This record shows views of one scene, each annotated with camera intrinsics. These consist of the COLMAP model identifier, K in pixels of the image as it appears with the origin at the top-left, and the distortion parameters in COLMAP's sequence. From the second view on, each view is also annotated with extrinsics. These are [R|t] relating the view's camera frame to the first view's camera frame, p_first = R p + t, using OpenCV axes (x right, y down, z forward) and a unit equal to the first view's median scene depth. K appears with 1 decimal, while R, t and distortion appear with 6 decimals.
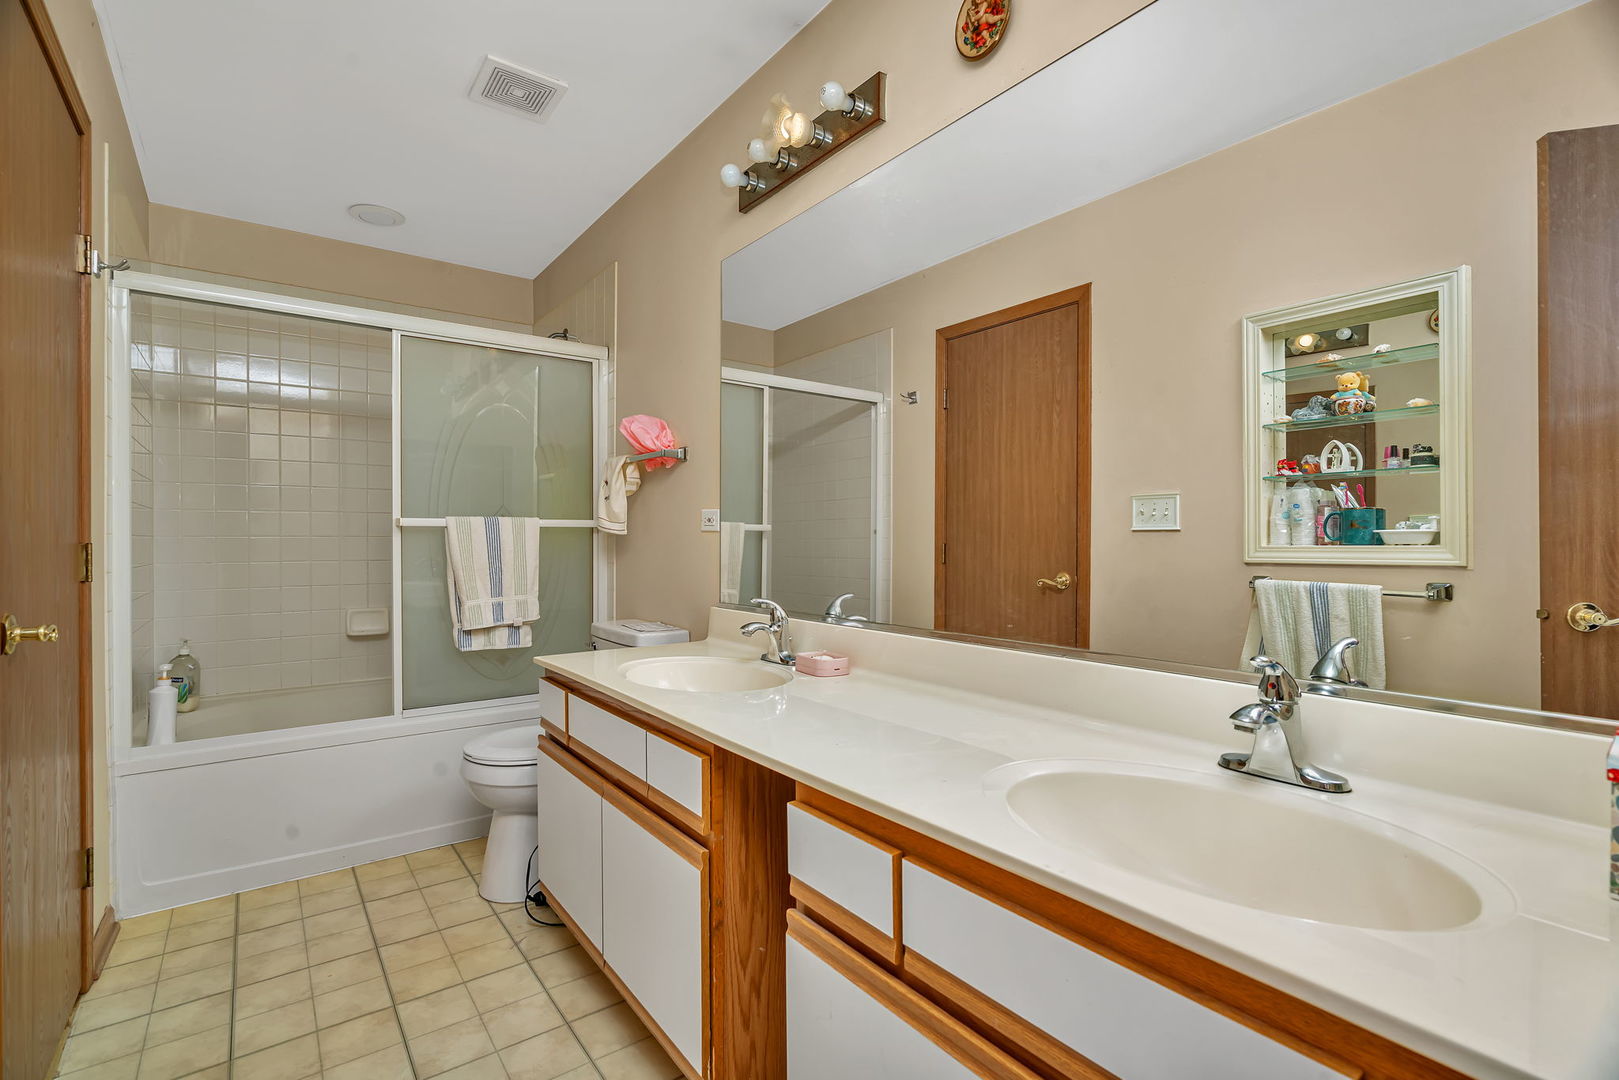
lens RADIAL K [[751.6, 0, 810.2], [0, 751.6, 530.1], [0, 0, 1]] dist [0.000117, -0.000021]
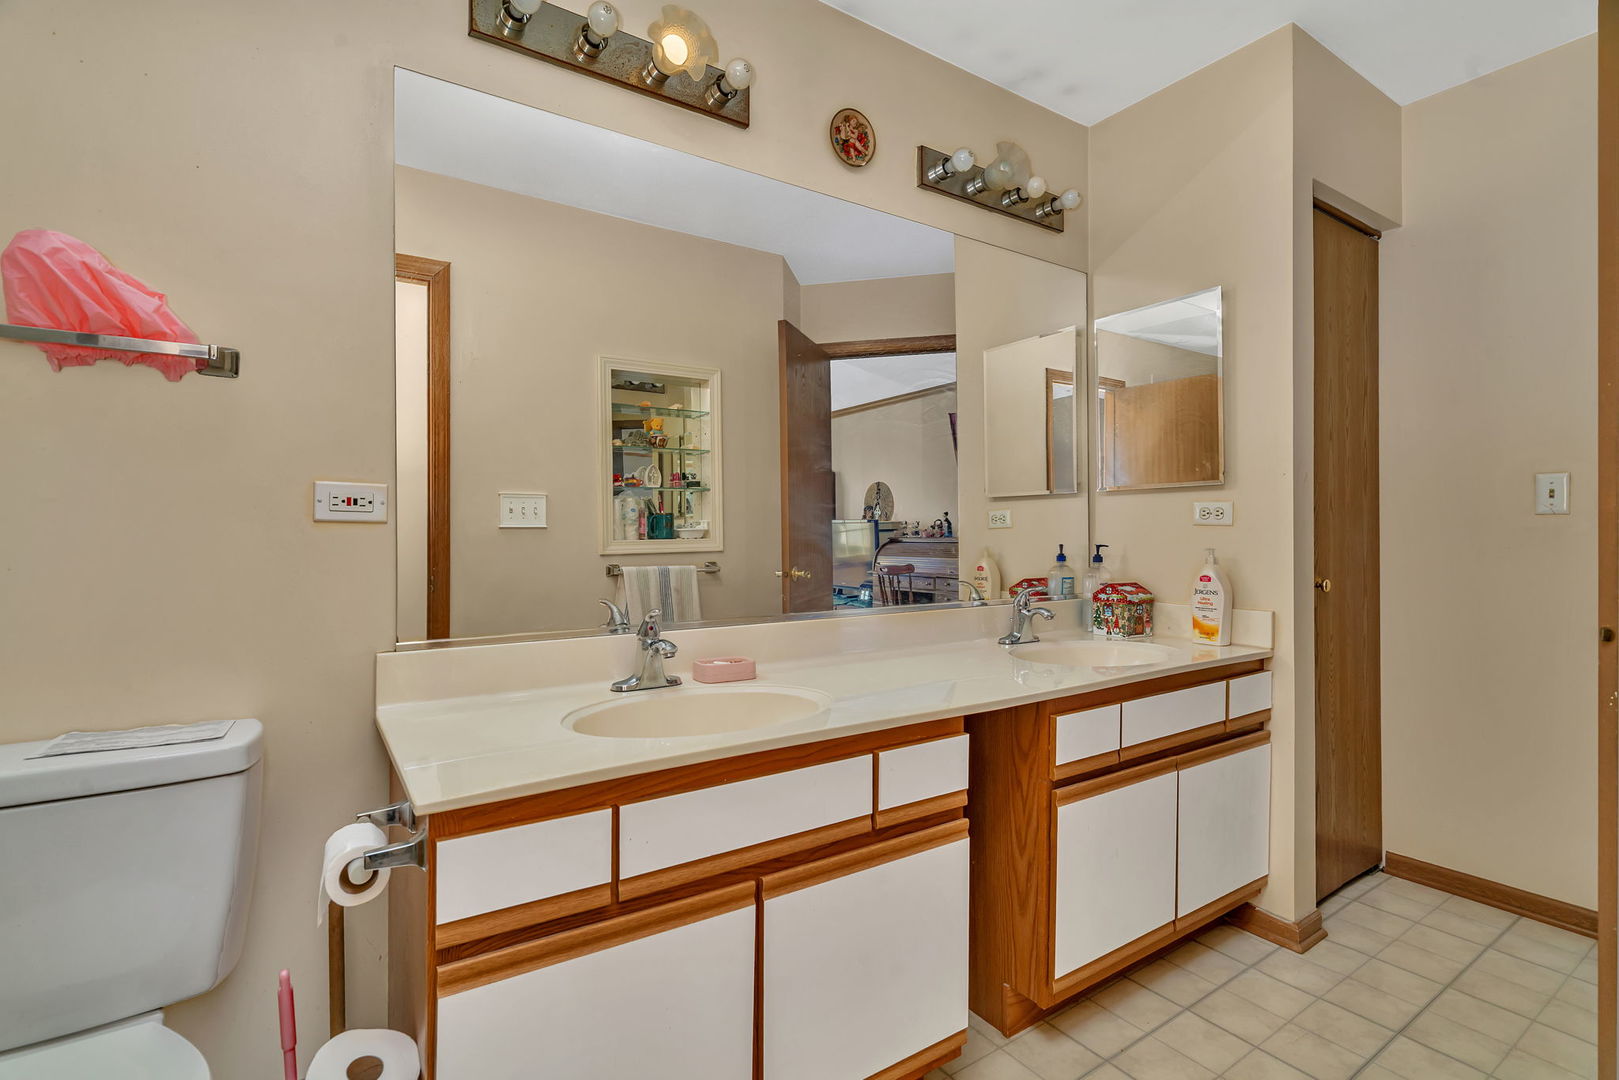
lens RADIAL K [[751.6, 0, 808.6], [0, 751.6, 542.1], [0, 0, 1]] dist [0.000117, -0.000021]
pose [[0.049306, -0.010429, 0.998729, -0.678980], [0.001069, 0.999945, 0.010389, 0.011244], [-0.998783, 0.000555, 0.049314, 0.652327]]
